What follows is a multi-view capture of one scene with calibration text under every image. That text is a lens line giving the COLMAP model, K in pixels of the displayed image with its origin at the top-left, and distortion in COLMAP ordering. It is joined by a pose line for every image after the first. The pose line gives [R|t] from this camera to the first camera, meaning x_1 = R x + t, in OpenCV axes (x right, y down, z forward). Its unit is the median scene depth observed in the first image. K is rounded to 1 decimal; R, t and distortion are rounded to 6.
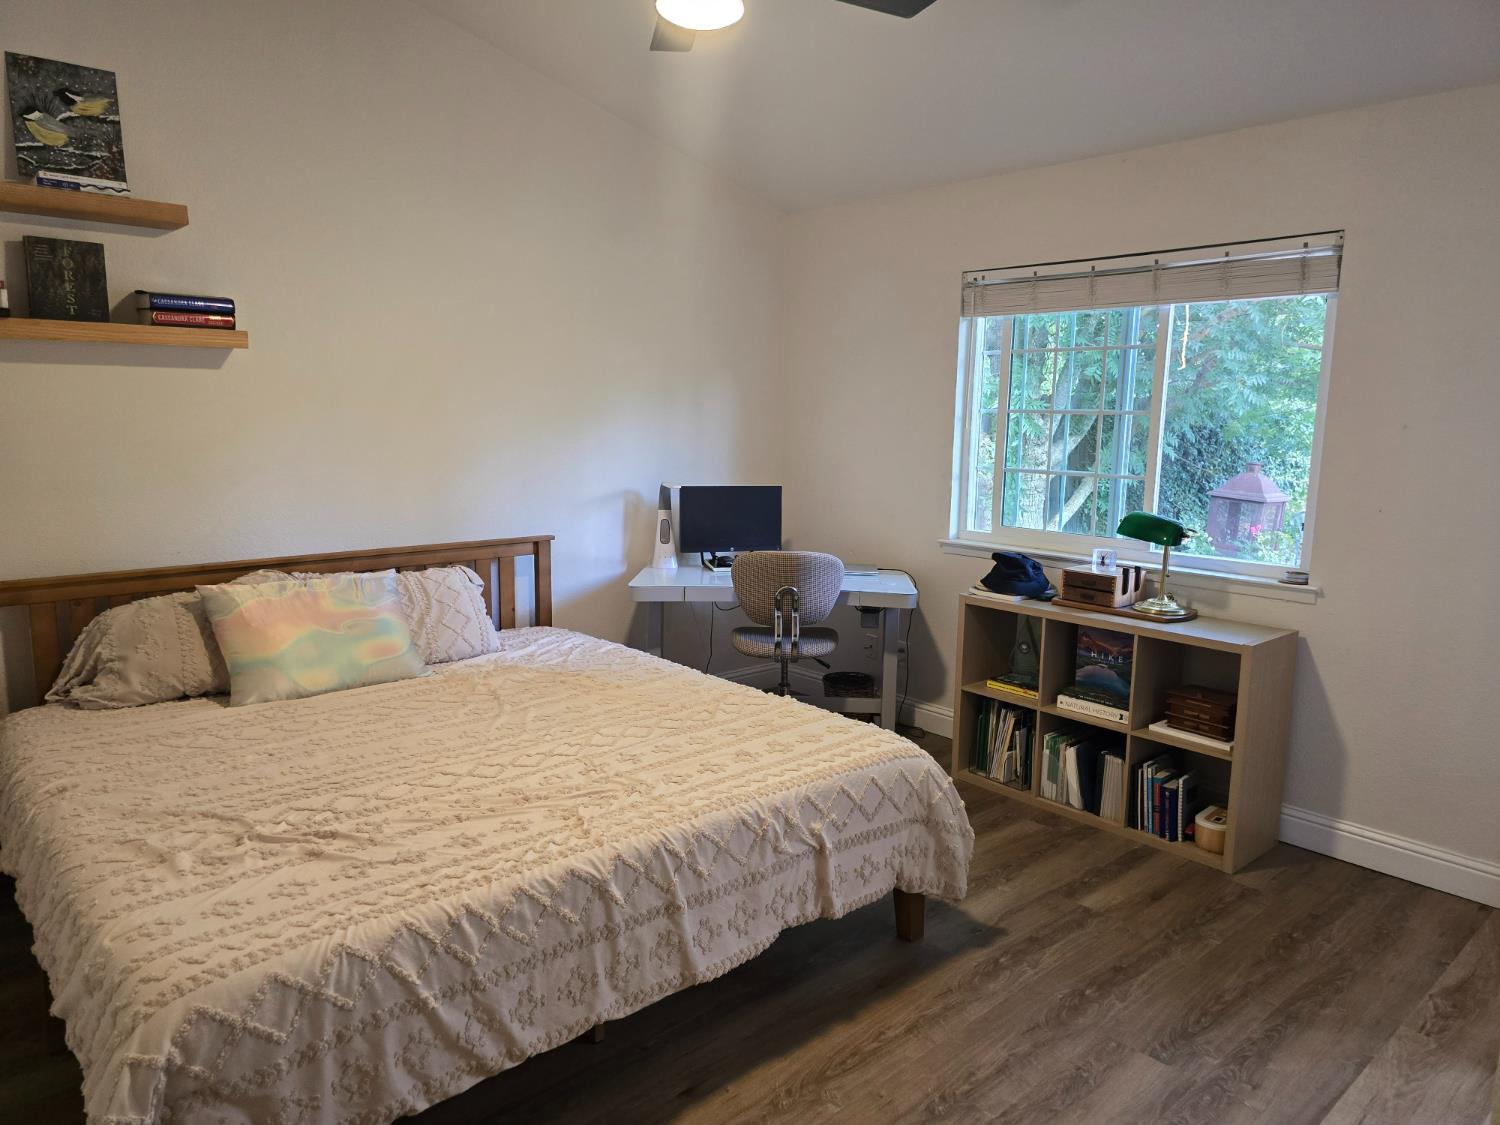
lens RADIAL K [[1013.1, 0, 742.9], [0, 1013.1, 558.9], [0, 0, 1]] dist [0.051606, -0.042331]
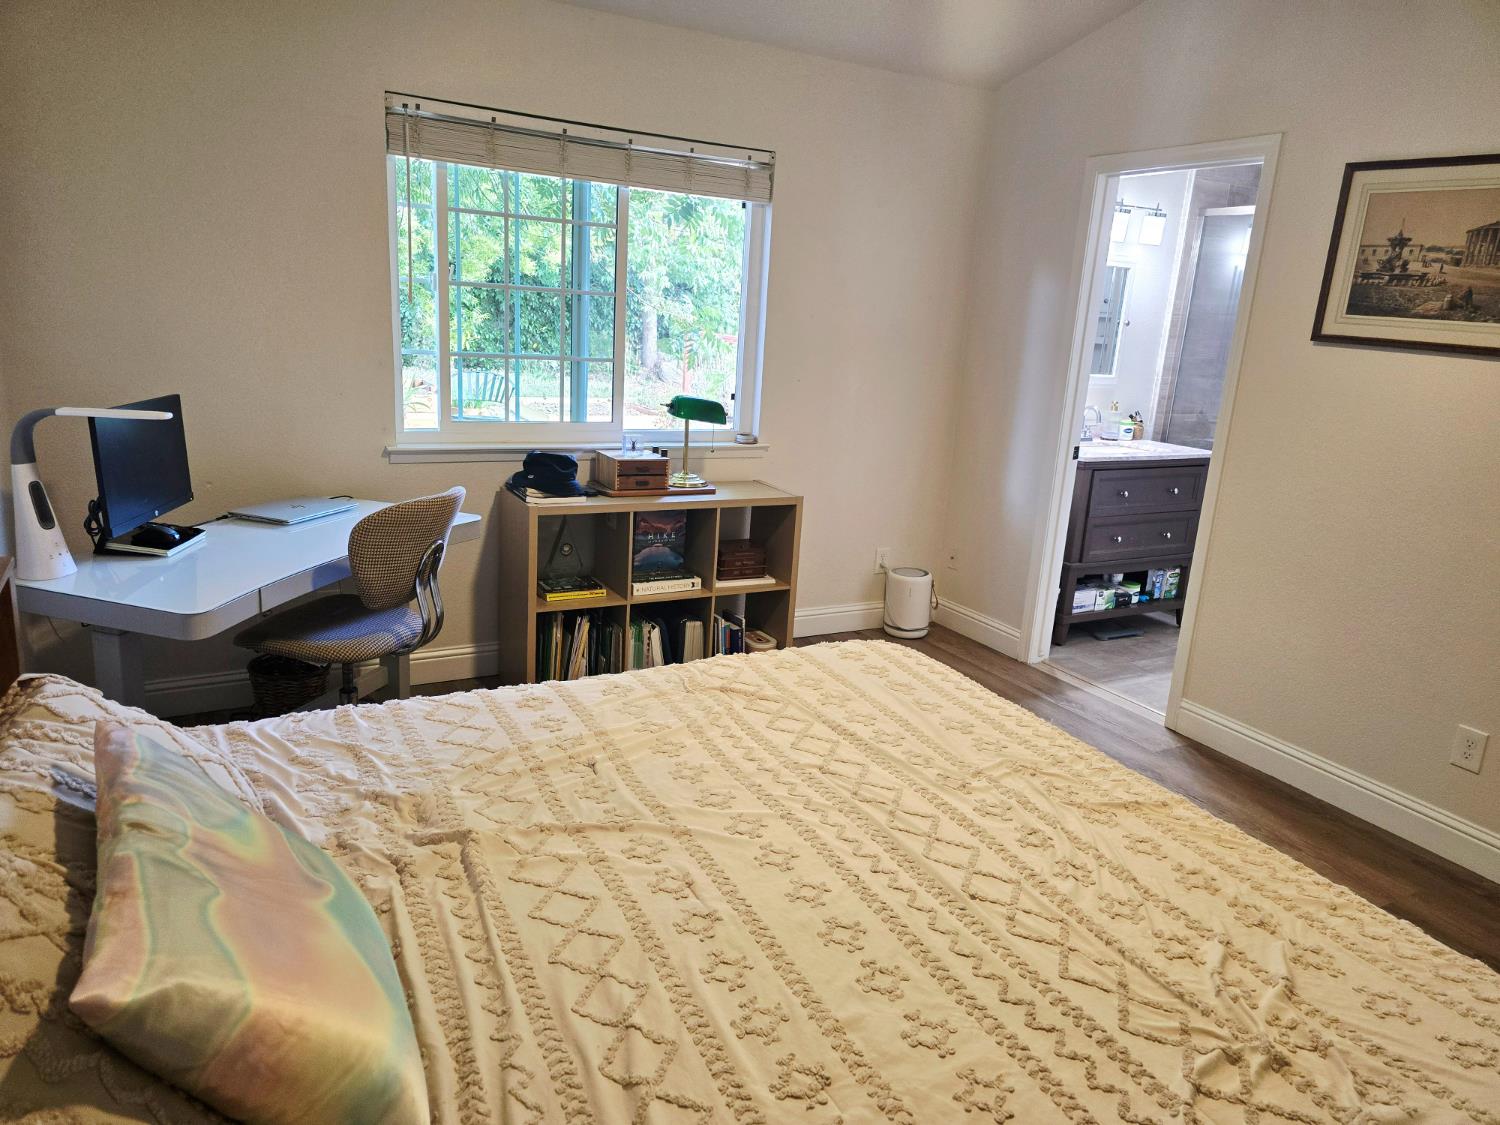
lens RADIAL K [[1013.1, 0, 746.7], [0, 1013.1, 565.9], [0, 0, 1]] dist [0.051606, -0.042331]
pose [[0.224838, -0.246685, 0.942653, -0.607283], [0.081673, 0.968789, 0.234045, -0.110069], [-0.970967, 0.024367, 0.237968, 0.649754]]
